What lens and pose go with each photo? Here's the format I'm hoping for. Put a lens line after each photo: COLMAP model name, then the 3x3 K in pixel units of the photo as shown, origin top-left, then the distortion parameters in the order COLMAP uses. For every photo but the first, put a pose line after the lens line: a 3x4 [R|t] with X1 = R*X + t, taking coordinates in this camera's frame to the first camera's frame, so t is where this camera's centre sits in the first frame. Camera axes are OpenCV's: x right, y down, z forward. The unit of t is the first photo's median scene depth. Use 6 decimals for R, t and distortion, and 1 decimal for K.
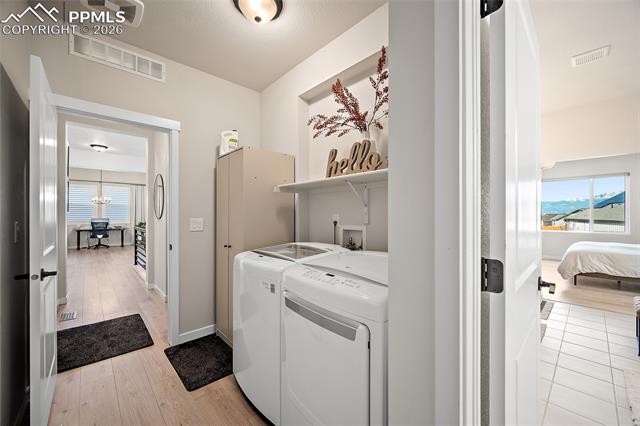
lens RADIAL K [[250.7, 0, 316.9], [0, 250.7, 214.3], [0, 0, 1]] dist [-0.000671, -0.000143]
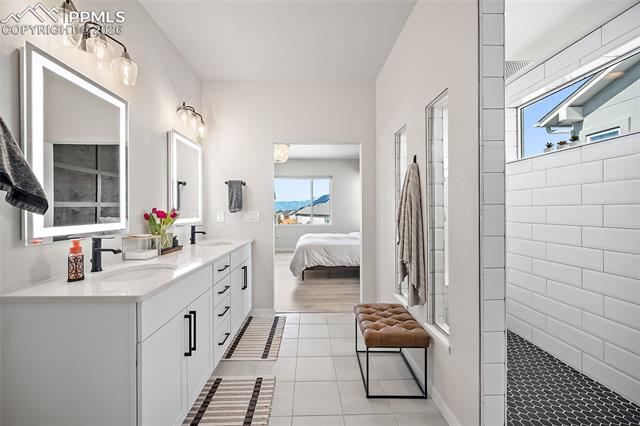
lens RADIAL K [[250.7, 0, 316.9], [0, 250.7, 214.3], [0, 0, 1]] dist [-0.000671, -0.000143]
pose [[0.648891, -0.015424, 0.760725, 0.319019], [0.006118, 0.999868, 0.015054, 0.008153], [-0.760857, -0.005114, 0.648900, 0.318462]]
